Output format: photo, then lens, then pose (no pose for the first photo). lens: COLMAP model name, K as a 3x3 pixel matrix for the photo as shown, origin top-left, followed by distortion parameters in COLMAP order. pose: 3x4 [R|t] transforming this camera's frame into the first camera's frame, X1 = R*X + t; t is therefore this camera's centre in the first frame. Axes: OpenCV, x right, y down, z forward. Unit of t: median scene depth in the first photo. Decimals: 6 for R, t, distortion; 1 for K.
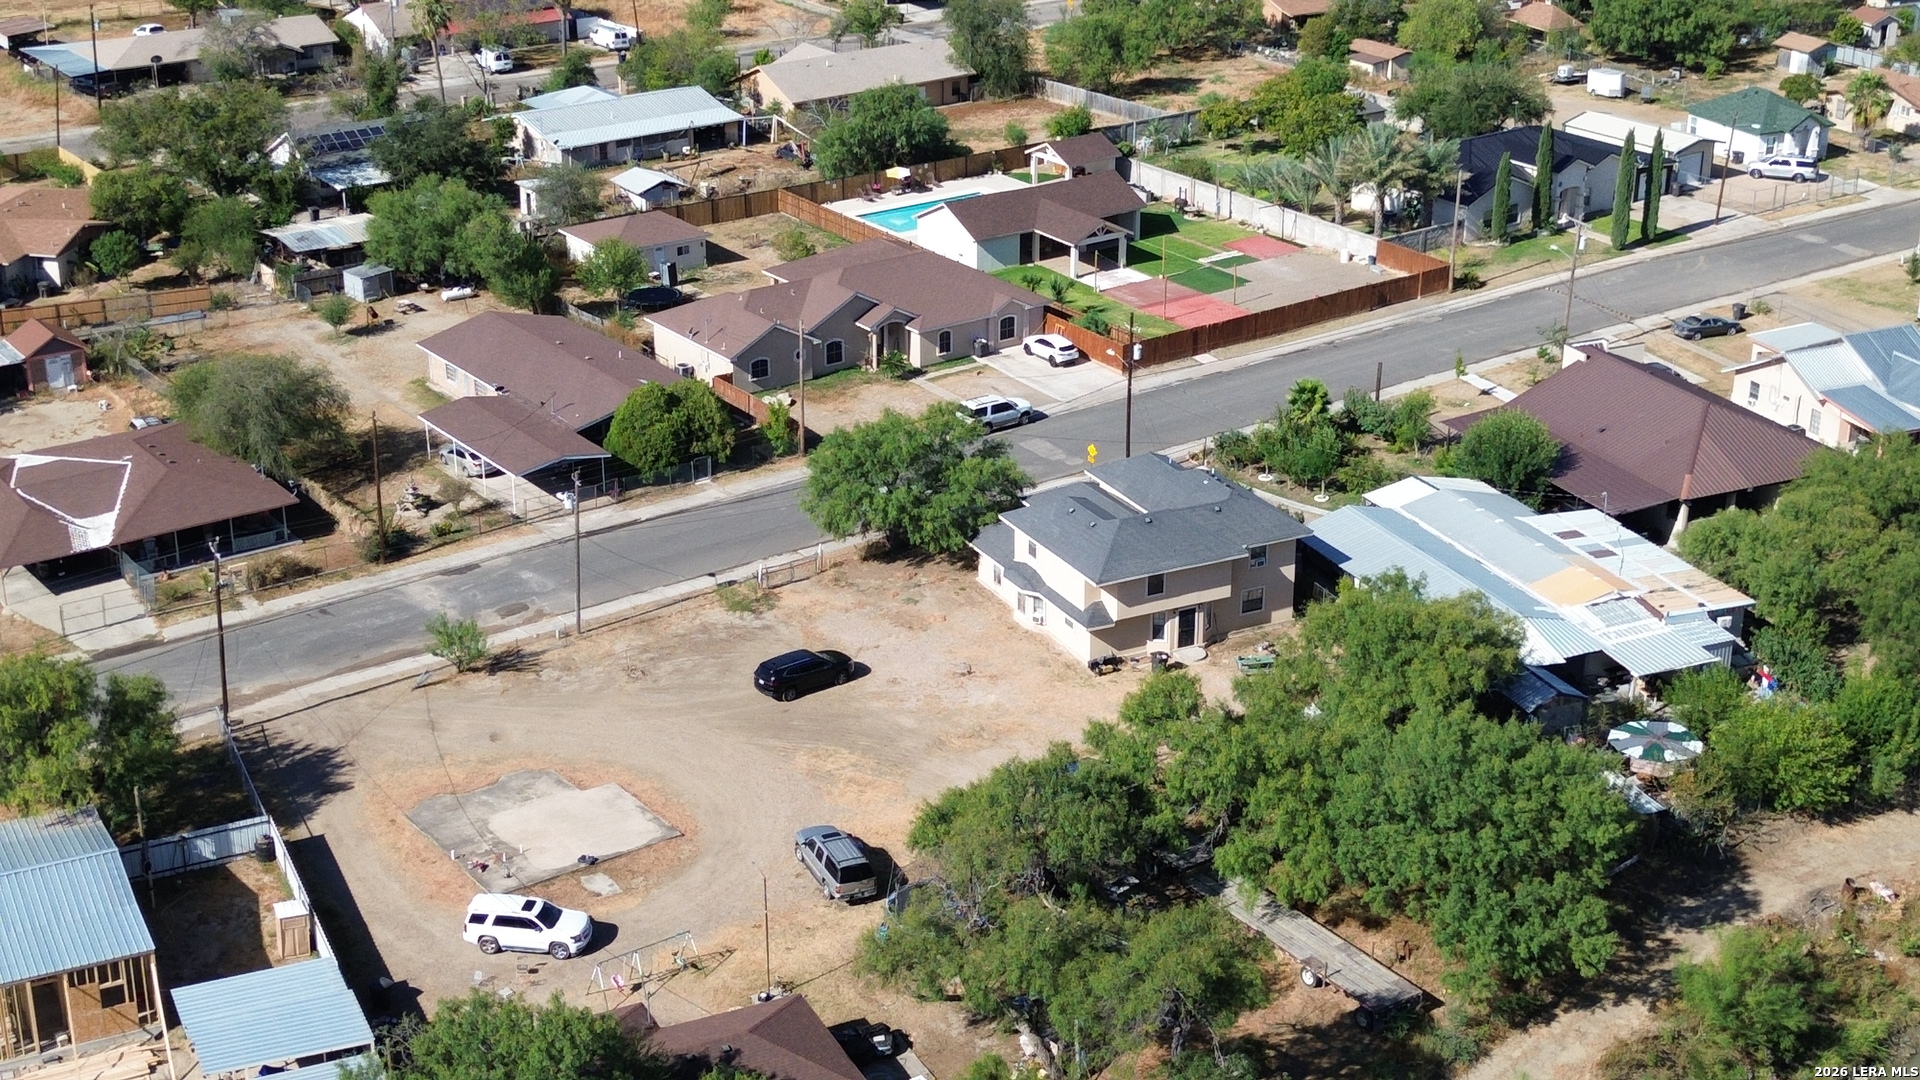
lens RADIAL K [[2742.0, 0, 960.0], [0, 2742.0, 540.0], [0, 0, 1]] dist [0.028360, 0.009263]
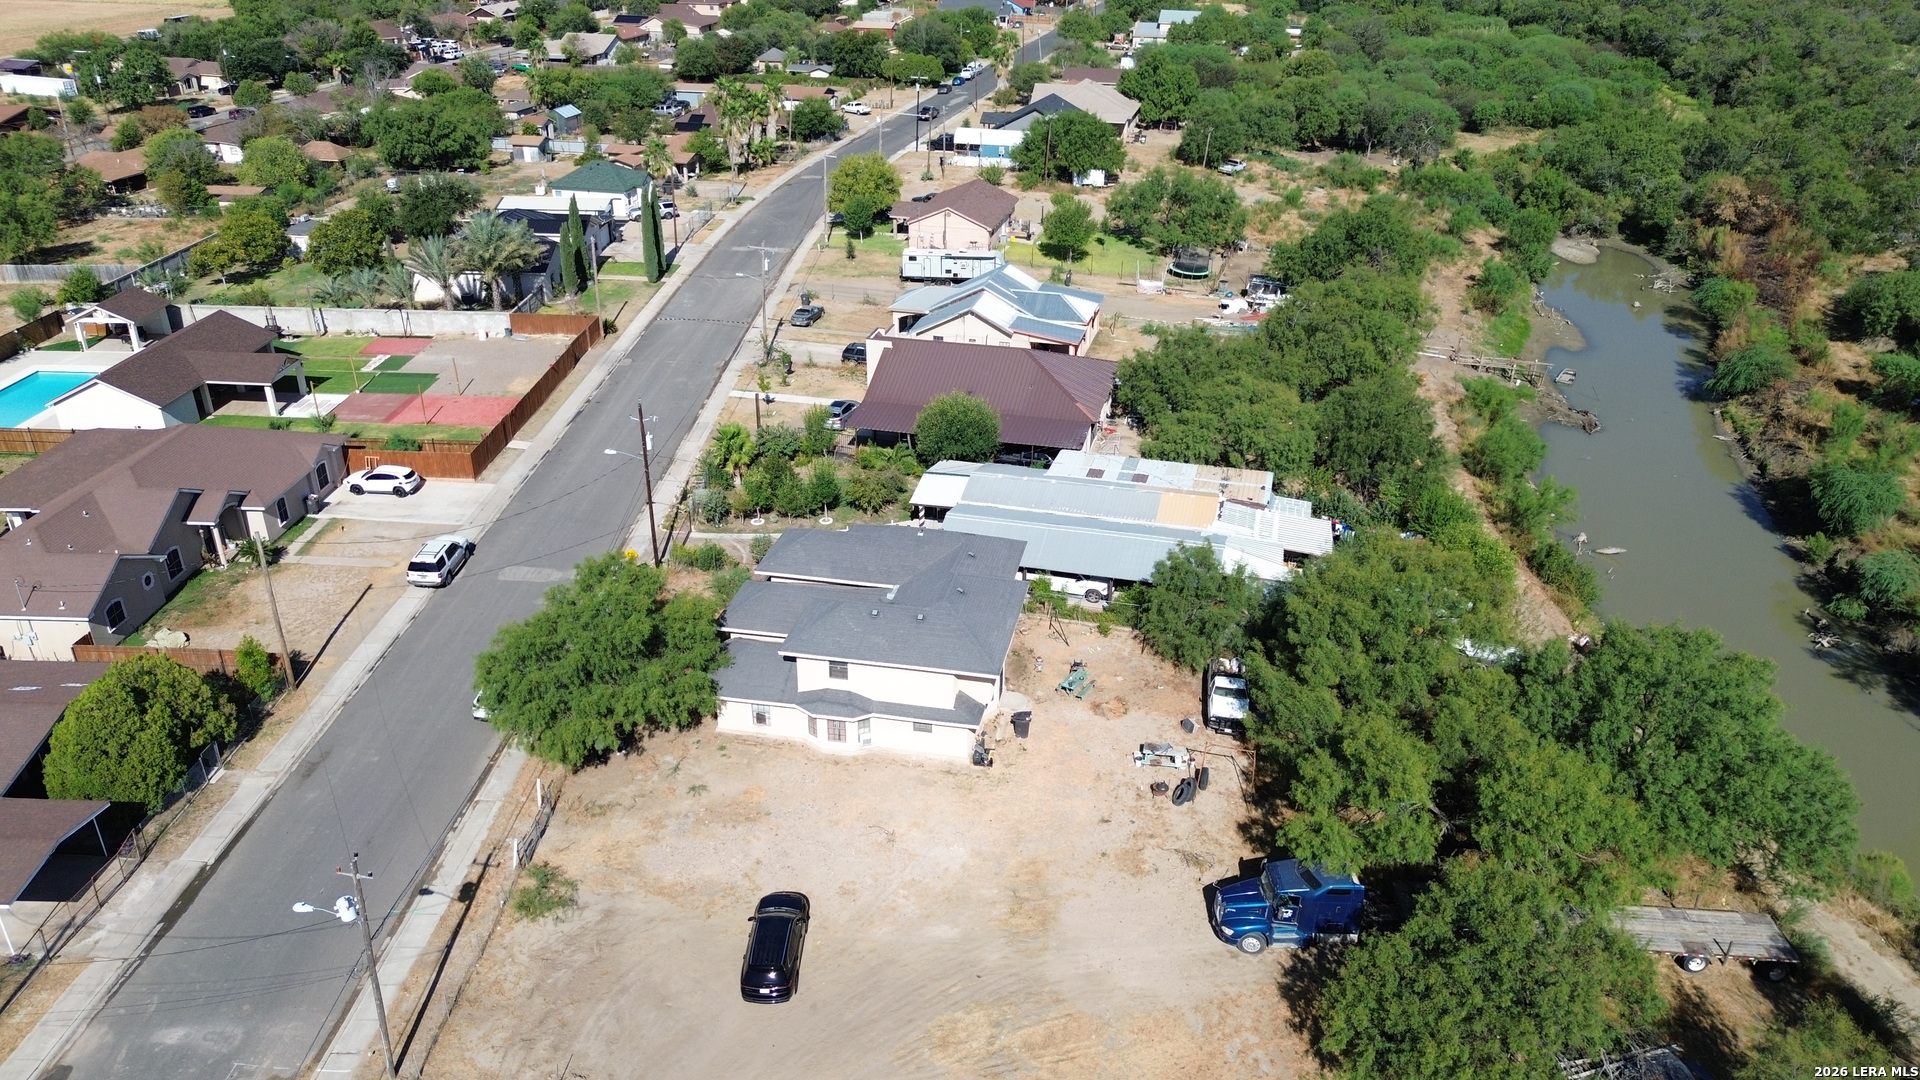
lens RADIAL K [[1352.9, 0, 960.0], [0, 1352.9, 540.0], [0, 0, 1]] dist [0.076791, -0.088867]
pose [[0.625522, -0.348687, 0.697954, -0.188271], [0.296855, 0.933659, 0.200394, -0.088219], [-0.721526, 0.081840, 0.687534, 0.527550]]
